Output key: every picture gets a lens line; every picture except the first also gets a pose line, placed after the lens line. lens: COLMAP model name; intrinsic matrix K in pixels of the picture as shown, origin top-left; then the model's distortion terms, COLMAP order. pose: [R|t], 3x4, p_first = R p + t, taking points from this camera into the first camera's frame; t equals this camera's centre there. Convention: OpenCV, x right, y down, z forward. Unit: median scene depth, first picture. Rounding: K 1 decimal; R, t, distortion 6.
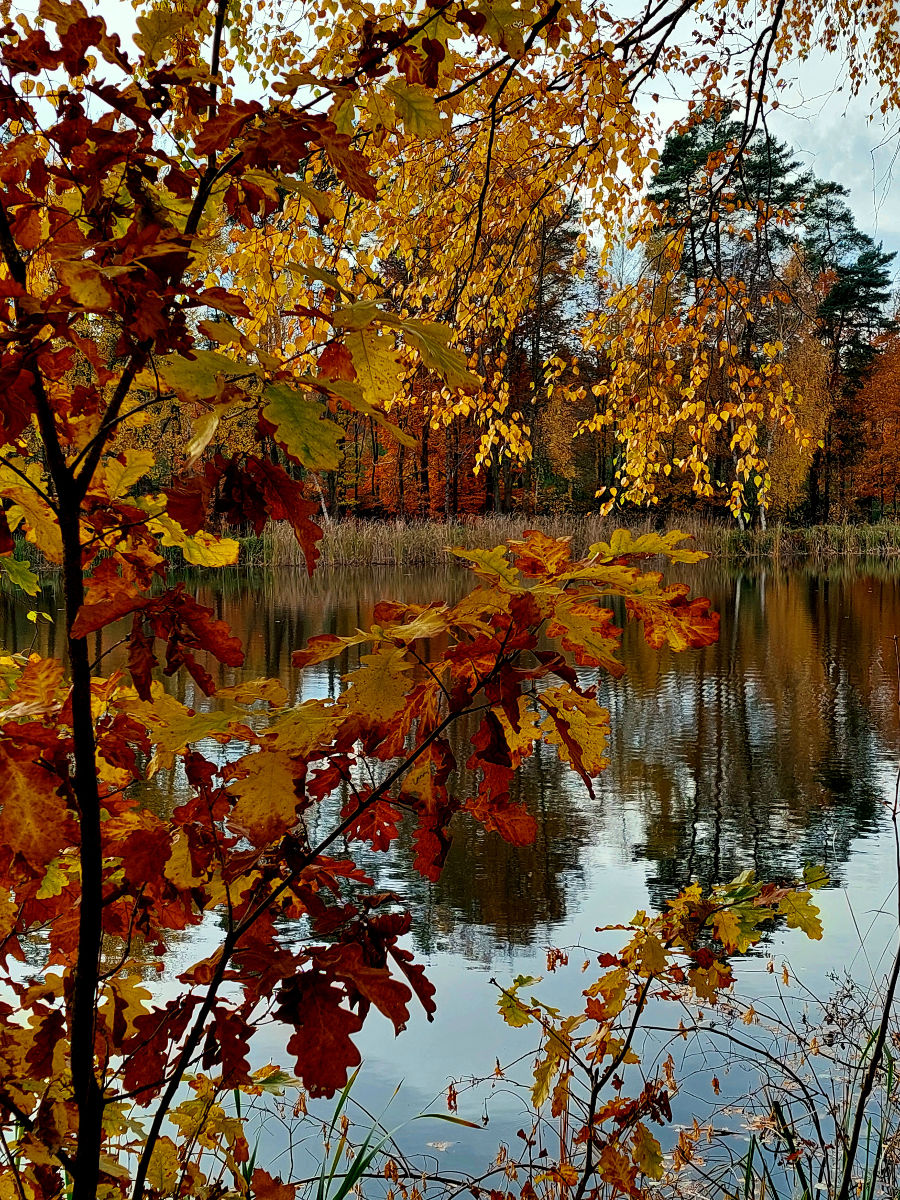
lens RADIAL K [[1647.7, 0, 506.9], [0, 1647.7, 555.5], [0, 0, 1]] dist [0.519306, -1.377438]
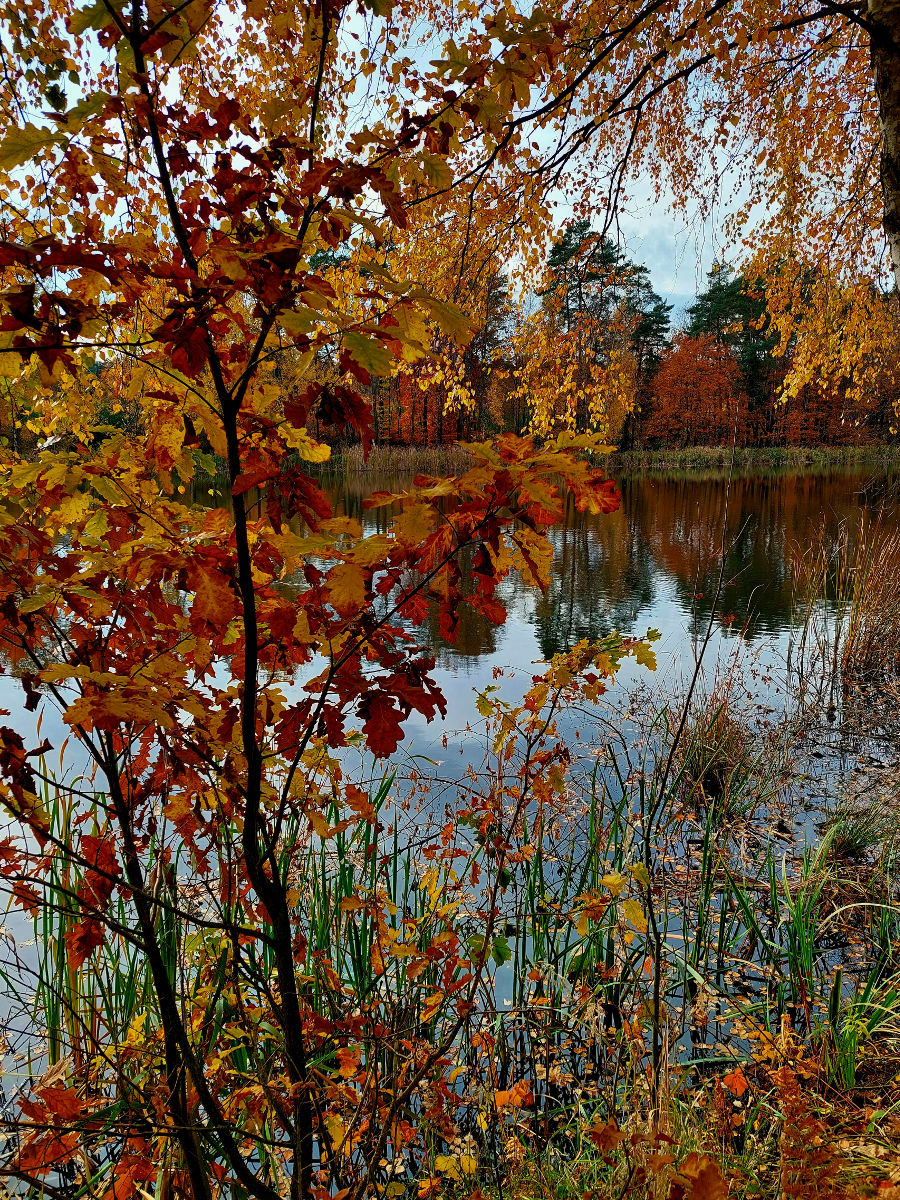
lens RADIAL K [[1647.7, 0, 506.9], [0, 1647.7, 555.5], [0, 0, 1]] dist [0.519306, -1.377438]
pose [[0.998526, 0.006092, -0.053928, 0.119493], [0.000033, 0.993613, 0.112840, -0.091214], [0.054271, -0.112676, 0.992149, -0.728847]]
